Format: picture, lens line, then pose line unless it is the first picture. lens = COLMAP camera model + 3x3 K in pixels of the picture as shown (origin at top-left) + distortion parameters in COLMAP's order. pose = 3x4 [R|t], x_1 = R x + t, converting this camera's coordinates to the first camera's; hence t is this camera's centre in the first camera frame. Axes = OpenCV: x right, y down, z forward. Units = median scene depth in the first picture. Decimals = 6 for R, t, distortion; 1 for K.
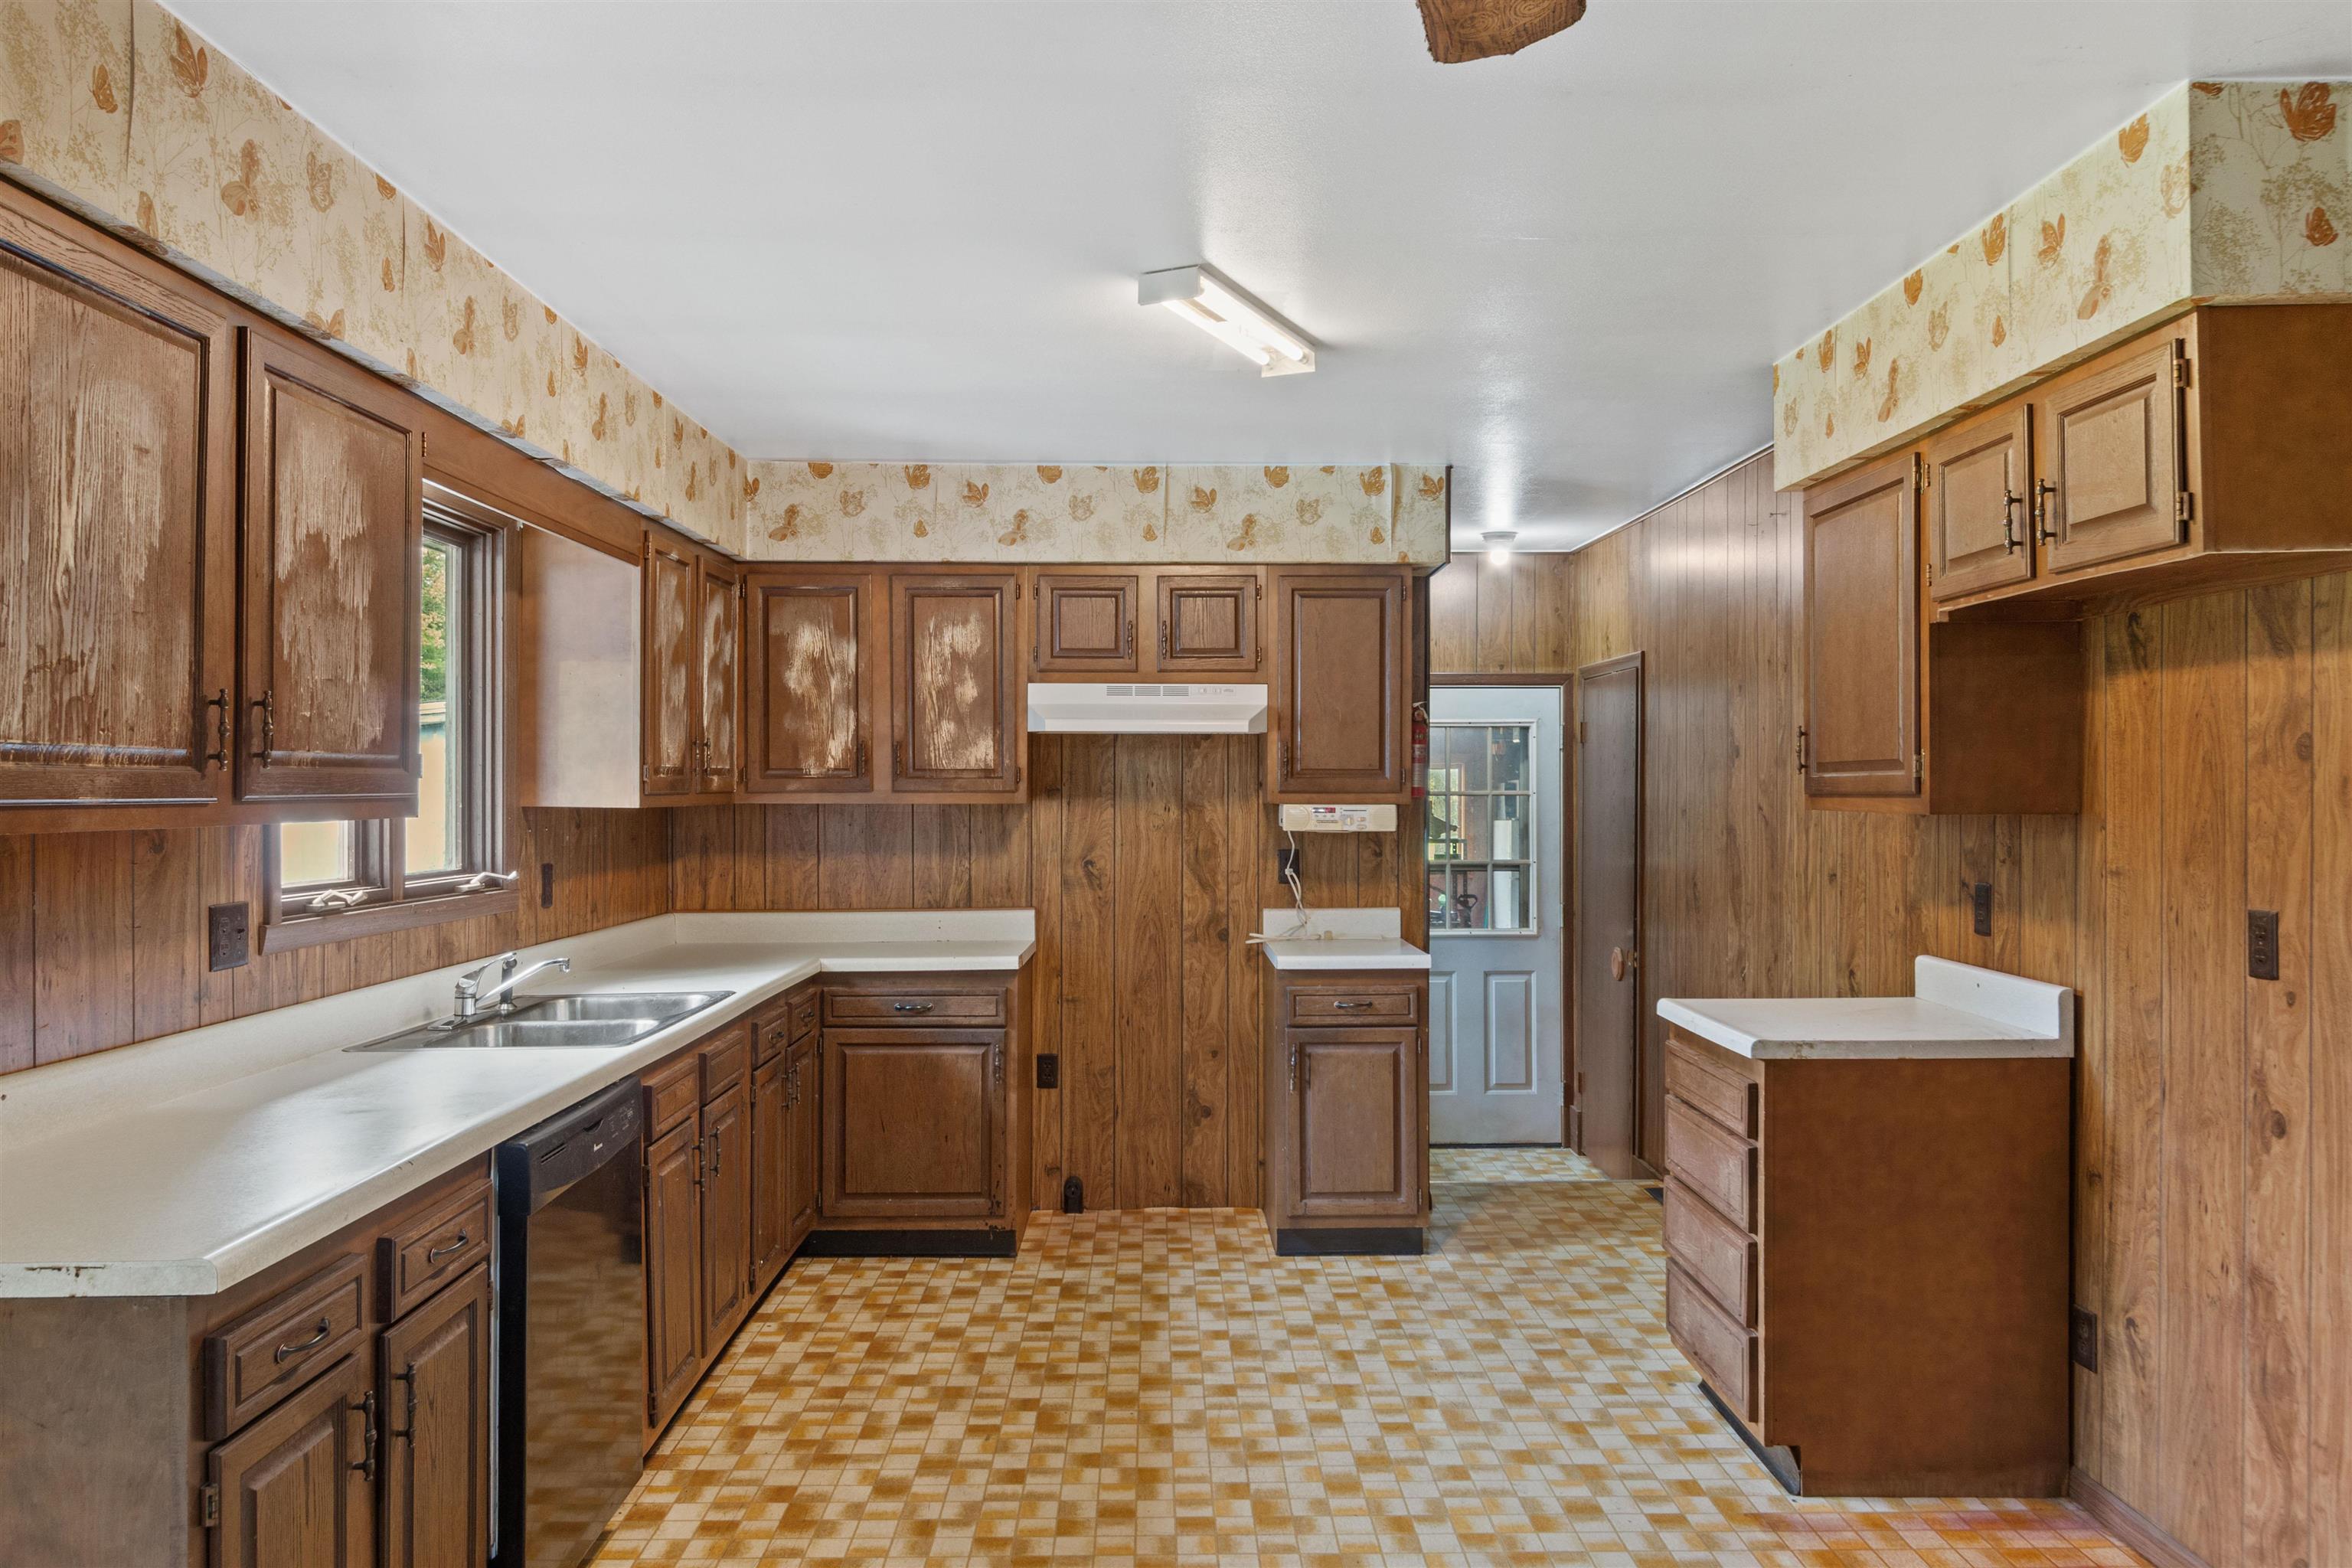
lens RADIAL K [[1608.9, 0, 1178.3], [0, 1608.9, 795.0], [0, 0, 1]] dist [0.004452, 0.000344]
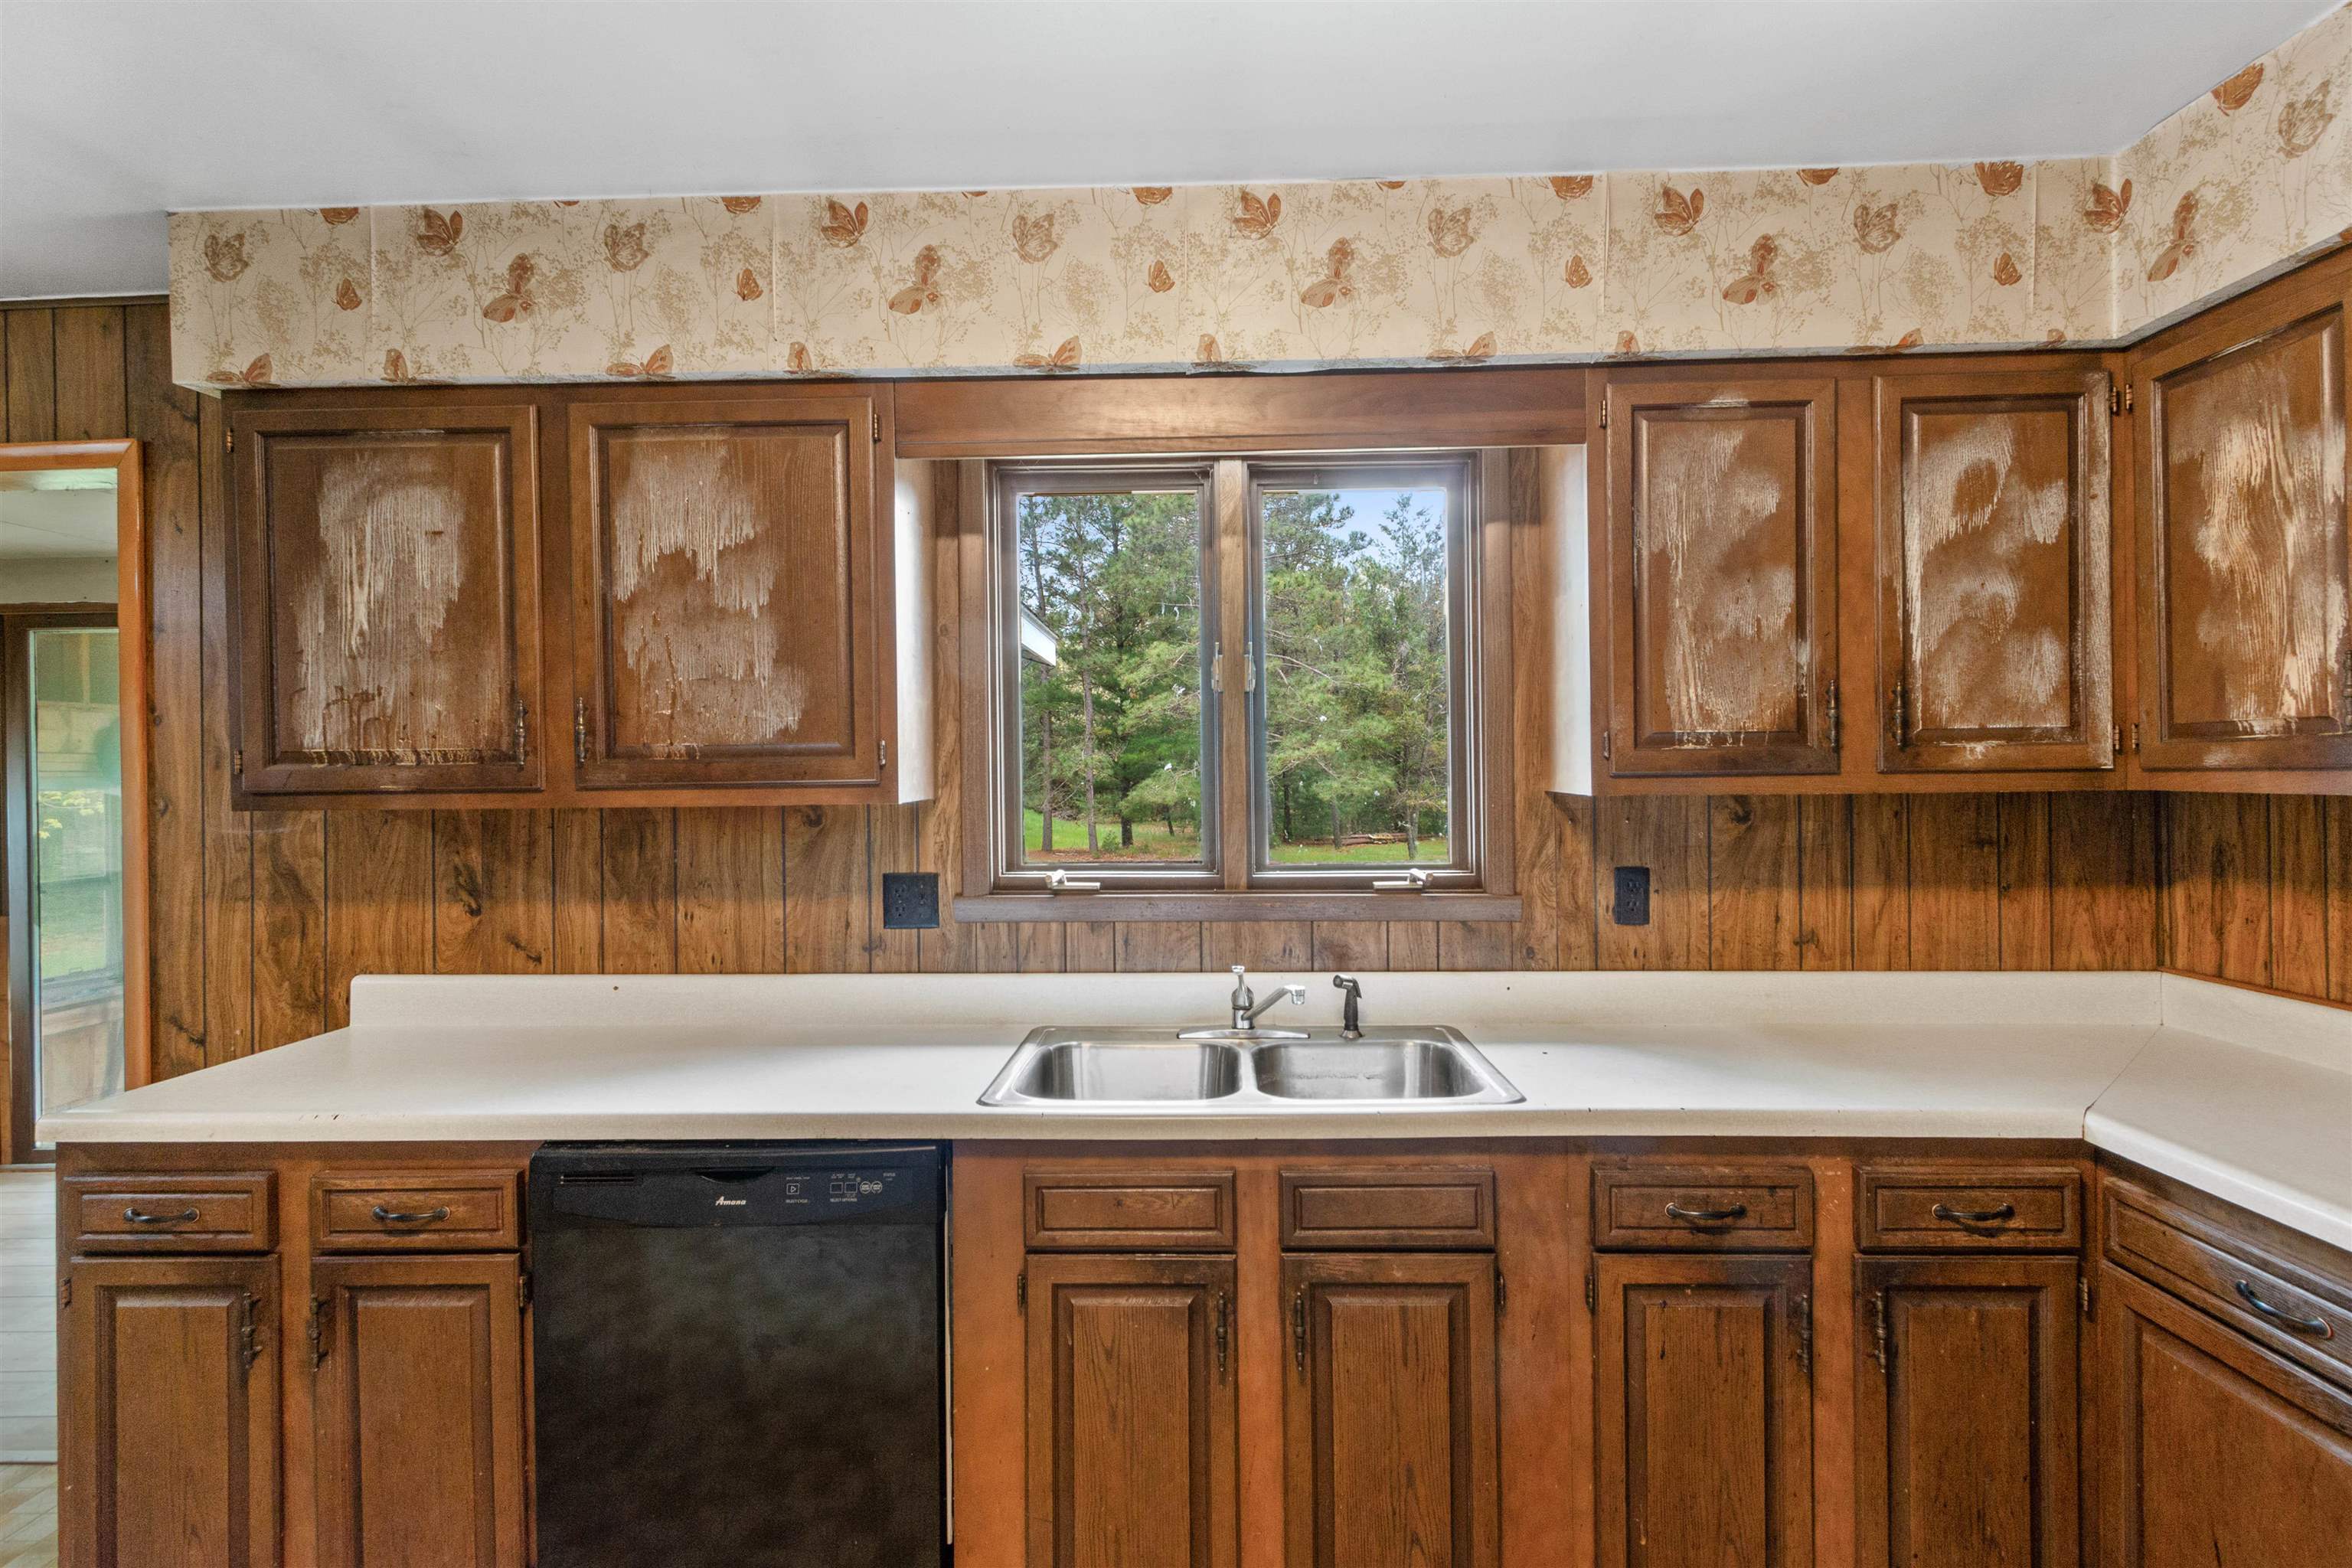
lens RADIAL K [[1095.7, 0, 1176.2], [0, 1095.7, 772.0], [0, 0, 1]] dist [0.008283, -0.001208]
pose [[-0.037985, 0.001598, -0.999277, 0.140721], [0.005868, 0.999982, 0.001377, -0.004123], [0.999261, -0.005812, -0.037994, 0.863290]]
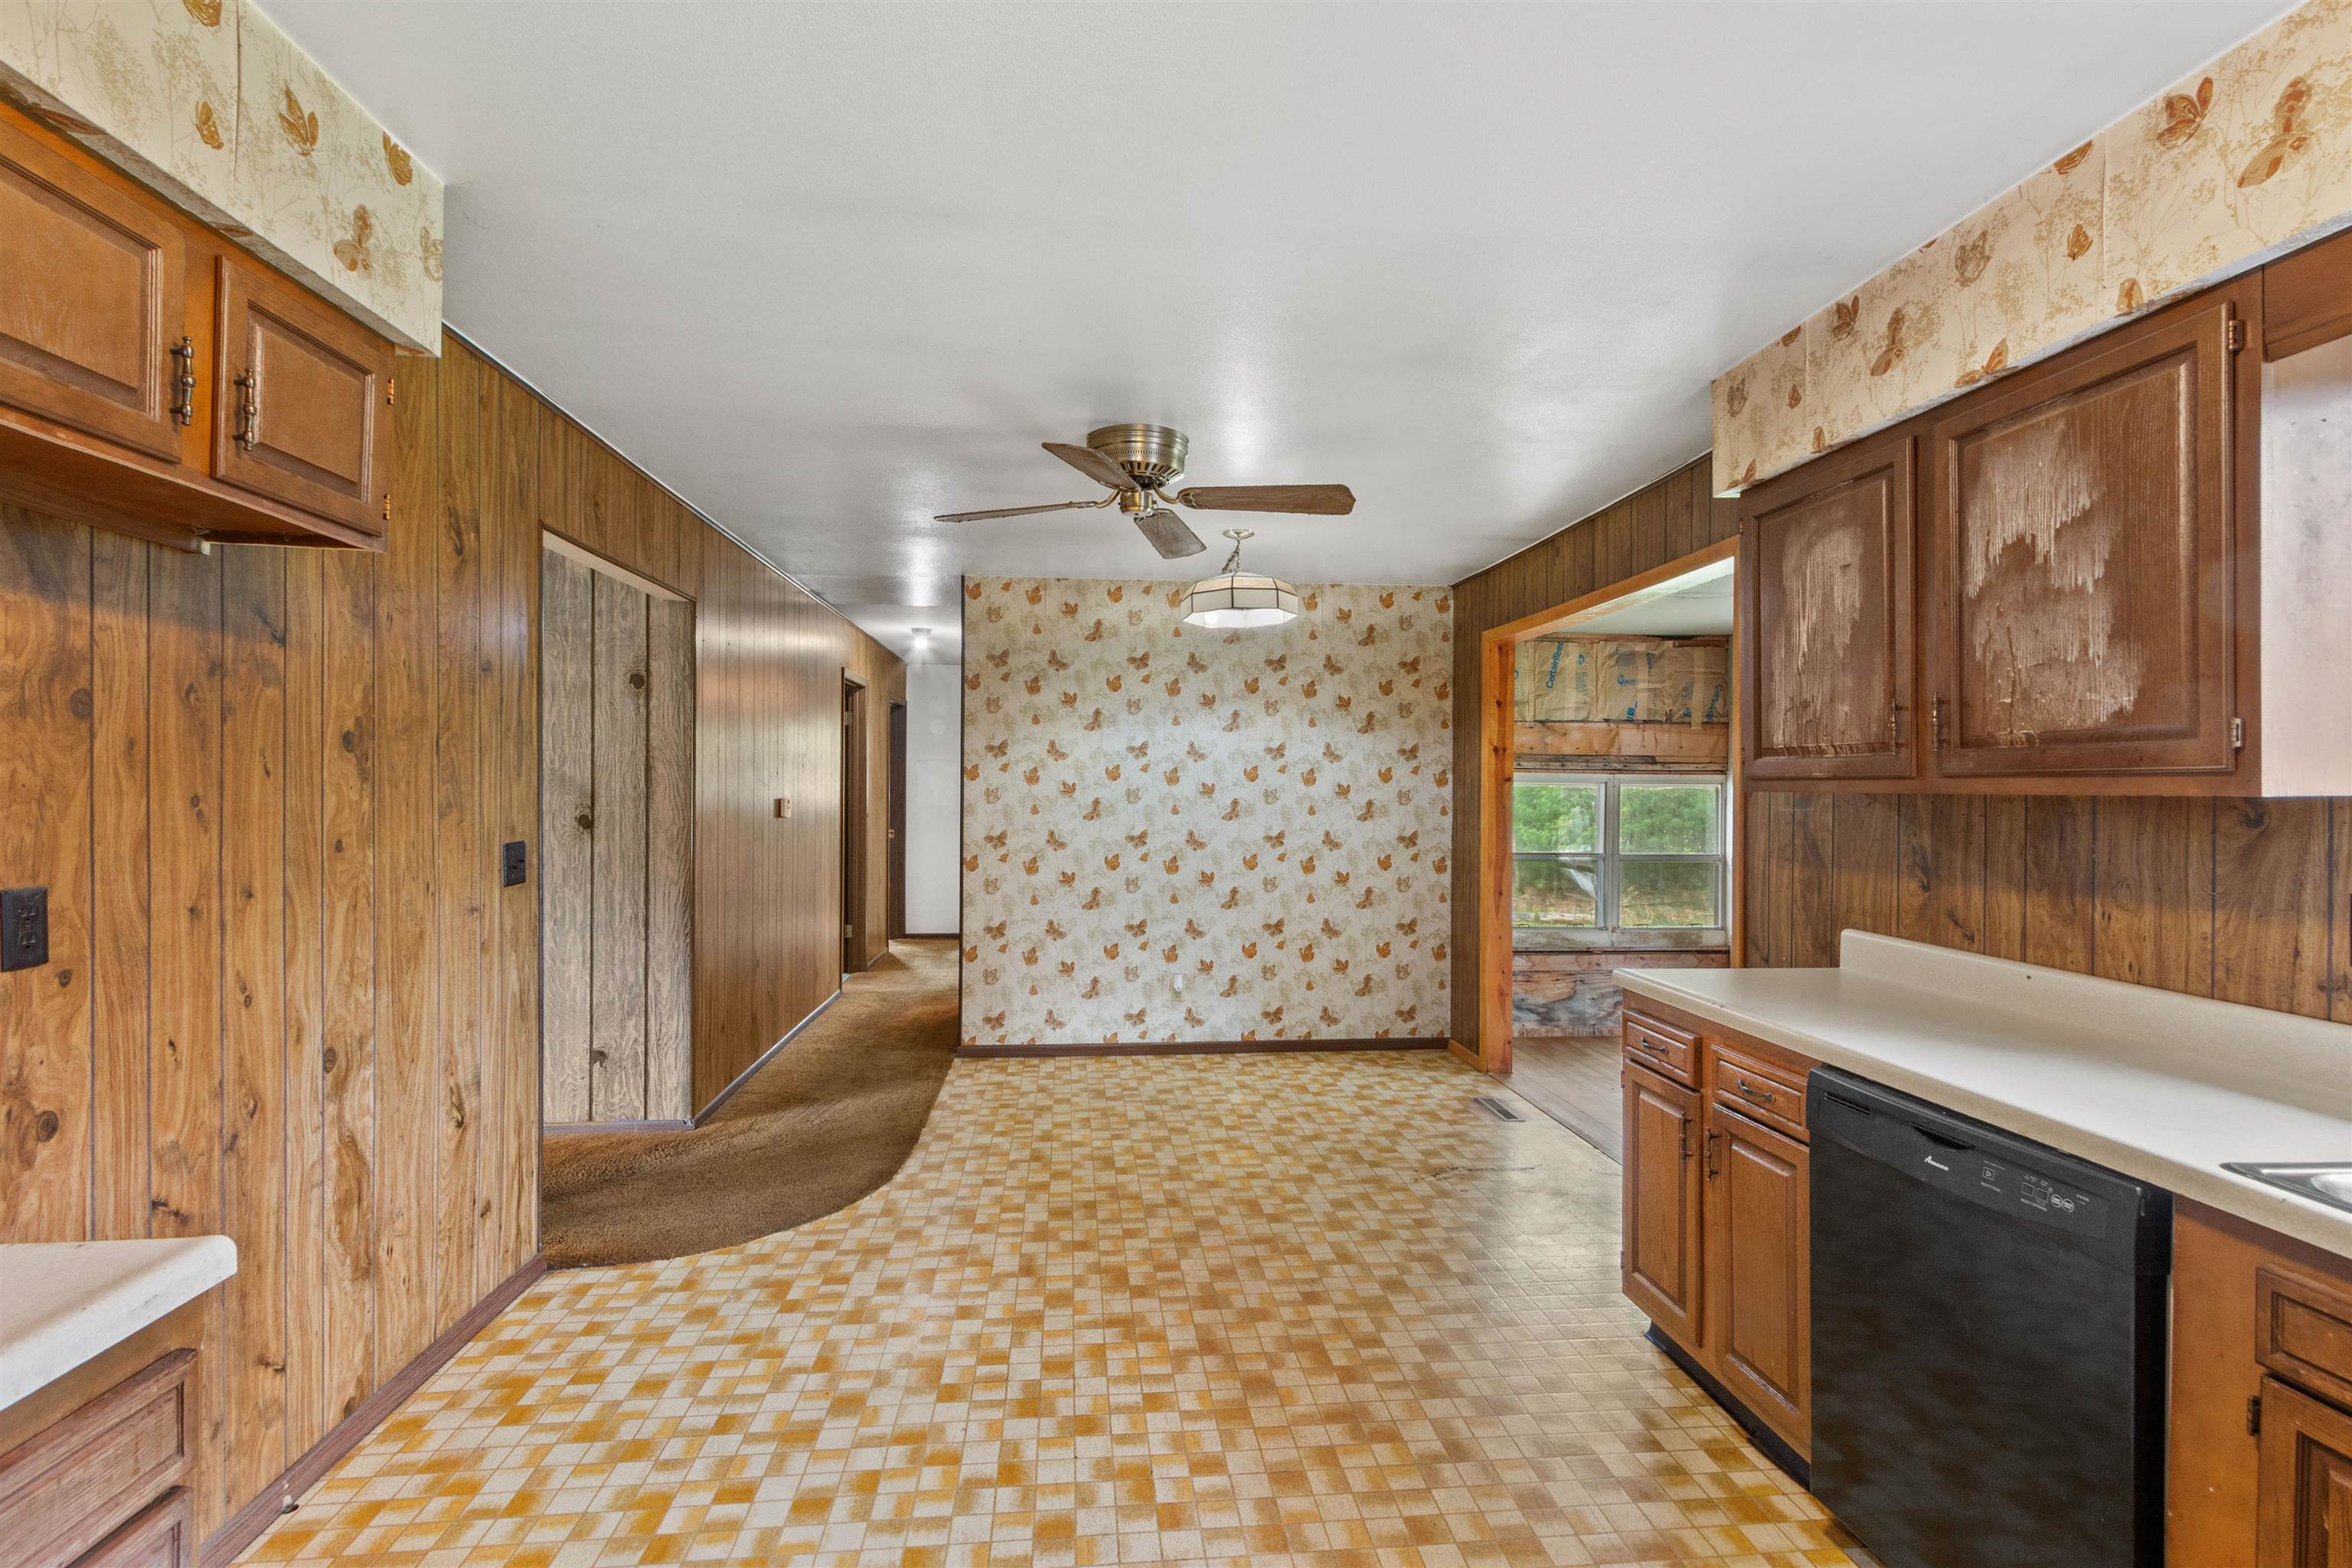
lens RADIAL K [[1095.7, 0, 1193.9], [0, 1095.7, 785.7], [0, 0, 1]] dist [0.008283, -0.001208]
pose [[-0.995044, -0.005997, -0.099250, 0.074622], [-0.006617, 0.999961, 0.005923, 0.006185], [0.099211, 0.006551, -0.995045, 1.073273]]
